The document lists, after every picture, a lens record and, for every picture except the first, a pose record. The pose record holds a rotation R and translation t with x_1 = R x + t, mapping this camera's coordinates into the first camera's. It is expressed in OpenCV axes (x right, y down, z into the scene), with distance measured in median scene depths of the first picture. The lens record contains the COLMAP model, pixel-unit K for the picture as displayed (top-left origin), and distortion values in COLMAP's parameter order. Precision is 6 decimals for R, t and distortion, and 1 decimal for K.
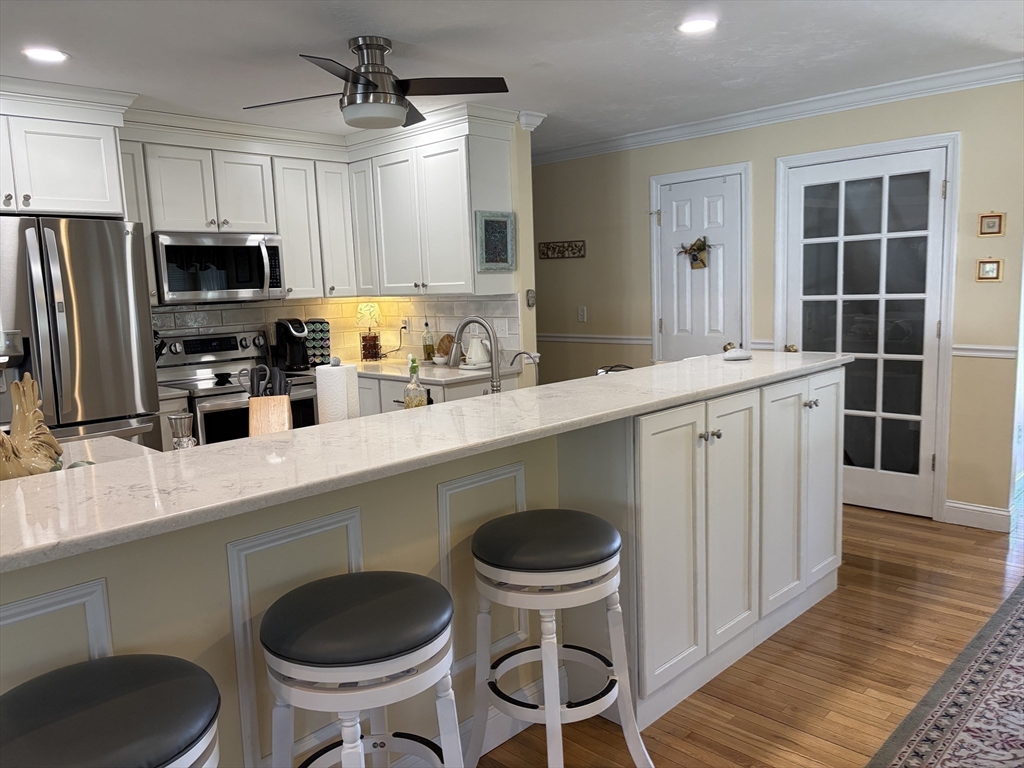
lens RADIAL K [[779.2, 0, 514.0], [0, 779.2, 385.9], [0, 0, 1]] dist [0.032548, 0.000916]
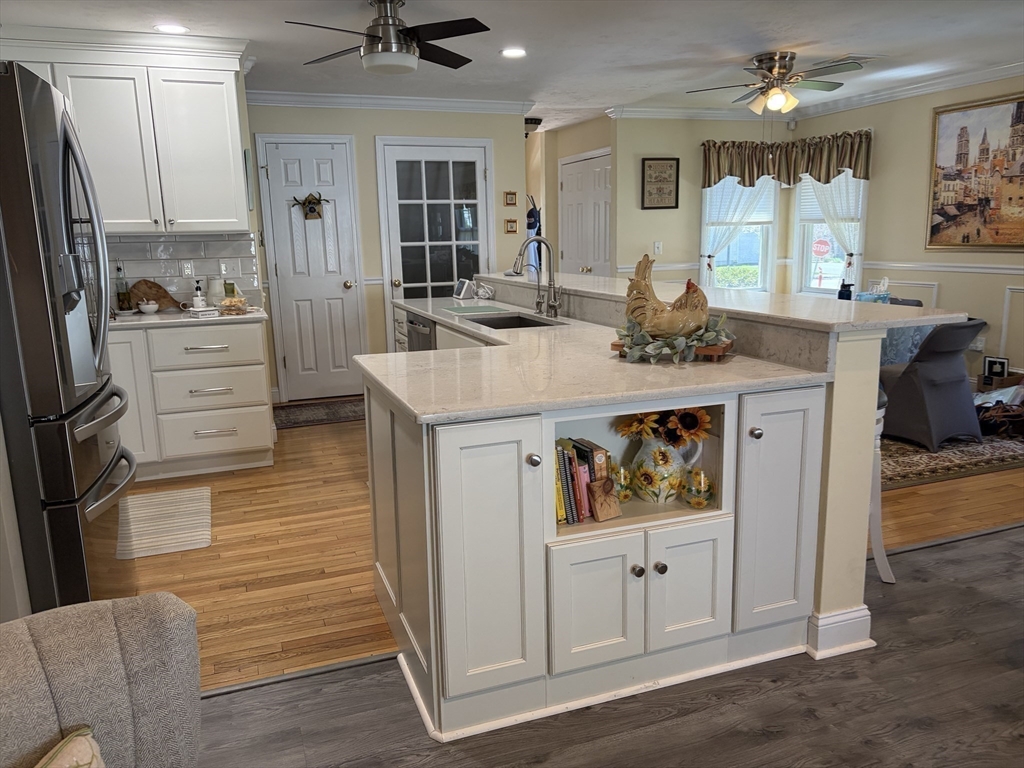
lens RADIAL K [[779.2, 0, 512.7], [0, 779.2, 384.1], [0, 0, 1]] dist [0.032548, 0.000916]
pose [[0.444729, -0.142443, 0.884266, -0.783388], [0.121988, 0.987706, 0.097754, 0.018982], [-0.887319, 0.064396, 0.456637, 0.228914]]
